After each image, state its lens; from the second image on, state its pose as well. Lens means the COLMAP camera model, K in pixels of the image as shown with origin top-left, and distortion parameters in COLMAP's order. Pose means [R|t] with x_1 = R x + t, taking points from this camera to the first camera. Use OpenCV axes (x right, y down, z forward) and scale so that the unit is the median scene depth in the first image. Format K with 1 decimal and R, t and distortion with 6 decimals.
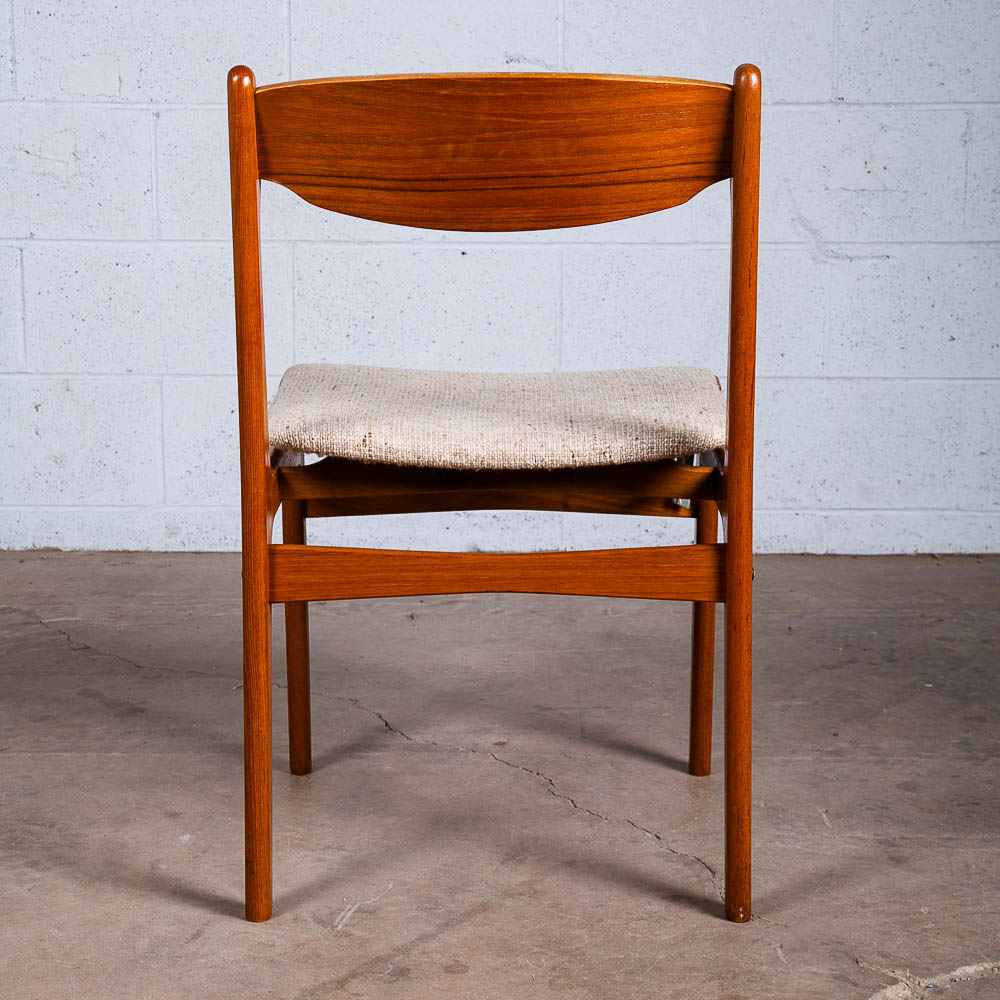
lens RADIAL K [[2451.9, 0, 485.3], [0, 2451.9, 416.1], [0, 0, 1]] dist [0.190122, 0.000000]
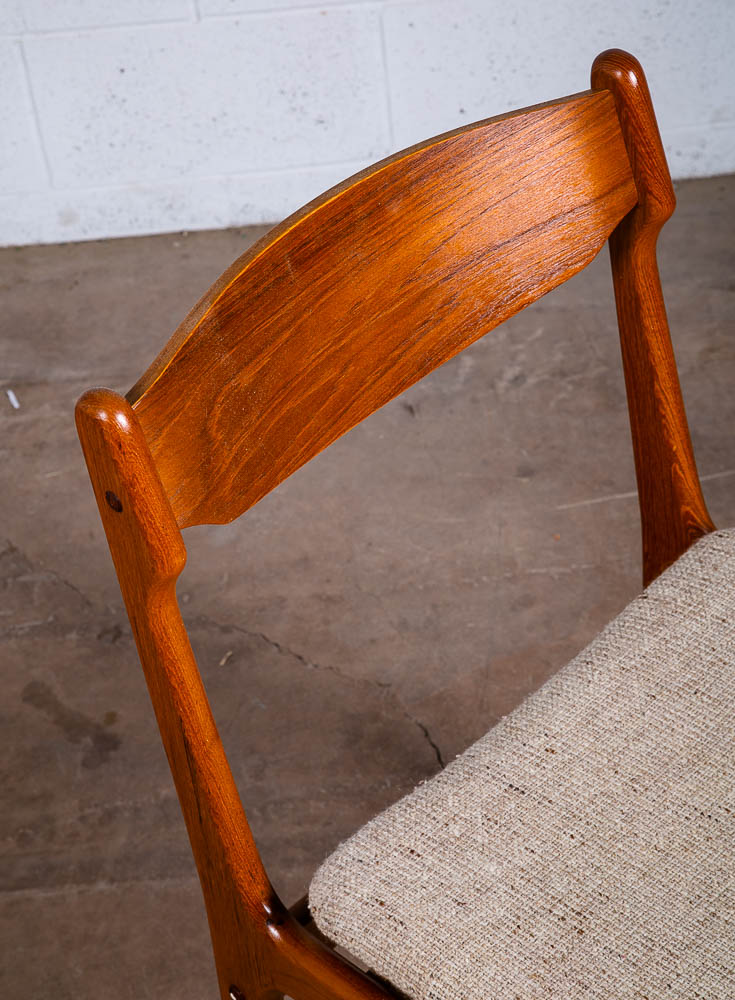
lens RADIAL K [[2368.9, 0, 348.4], [0, 2368.9, 438.7], [0, 0, 1]] dist [0.320366, 0.000000]
pose [[0.994029, -0.108105, -0.014825, -0.039498], [0.102312, 0.876175, 0.471010, -0.263936], [-0.037929, -0.469714, 0.882003, 0.333353]]
